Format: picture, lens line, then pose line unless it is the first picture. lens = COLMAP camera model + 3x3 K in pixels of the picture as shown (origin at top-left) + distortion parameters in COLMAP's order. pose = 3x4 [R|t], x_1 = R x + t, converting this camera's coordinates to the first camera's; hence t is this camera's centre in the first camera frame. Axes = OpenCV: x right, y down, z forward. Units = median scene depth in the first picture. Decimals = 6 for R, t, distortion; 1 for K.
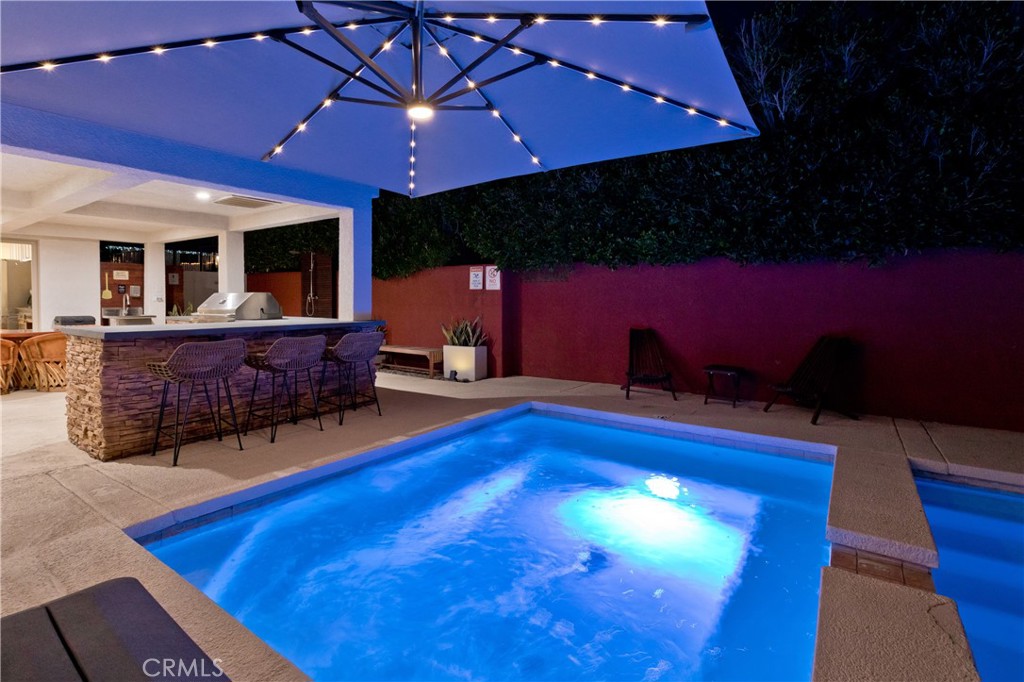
lens RADIAL K [[532.0, 0, 573.9], [0, 532.0, 292.1], [0, 0, 1]] dist [-0.000159, -0.000394]
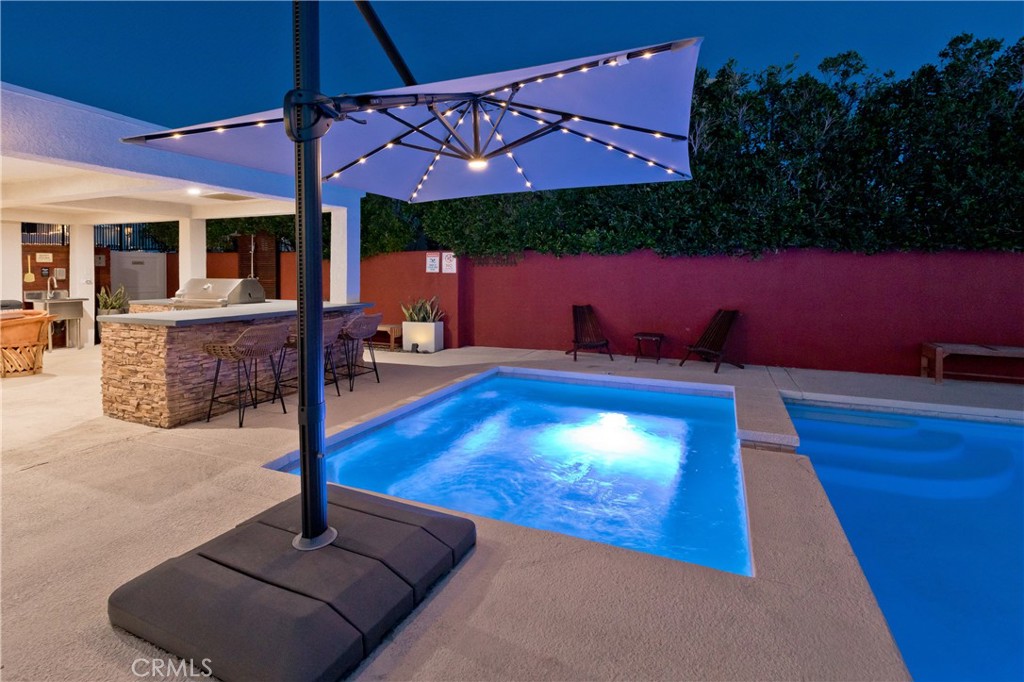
lens RADIAL K [[500.1, 0, 578.0], [0, 500.1, 275.0], [0, 0, 1]] dist [0.000772, -0.000191]
pose [[0.980448, -0.005244, 0.196710, -0.114488], [0.001616, 0.999826, 0.018597, -0.024588], [-0.196773, -0.017915, 0.980285, -0.150706]]
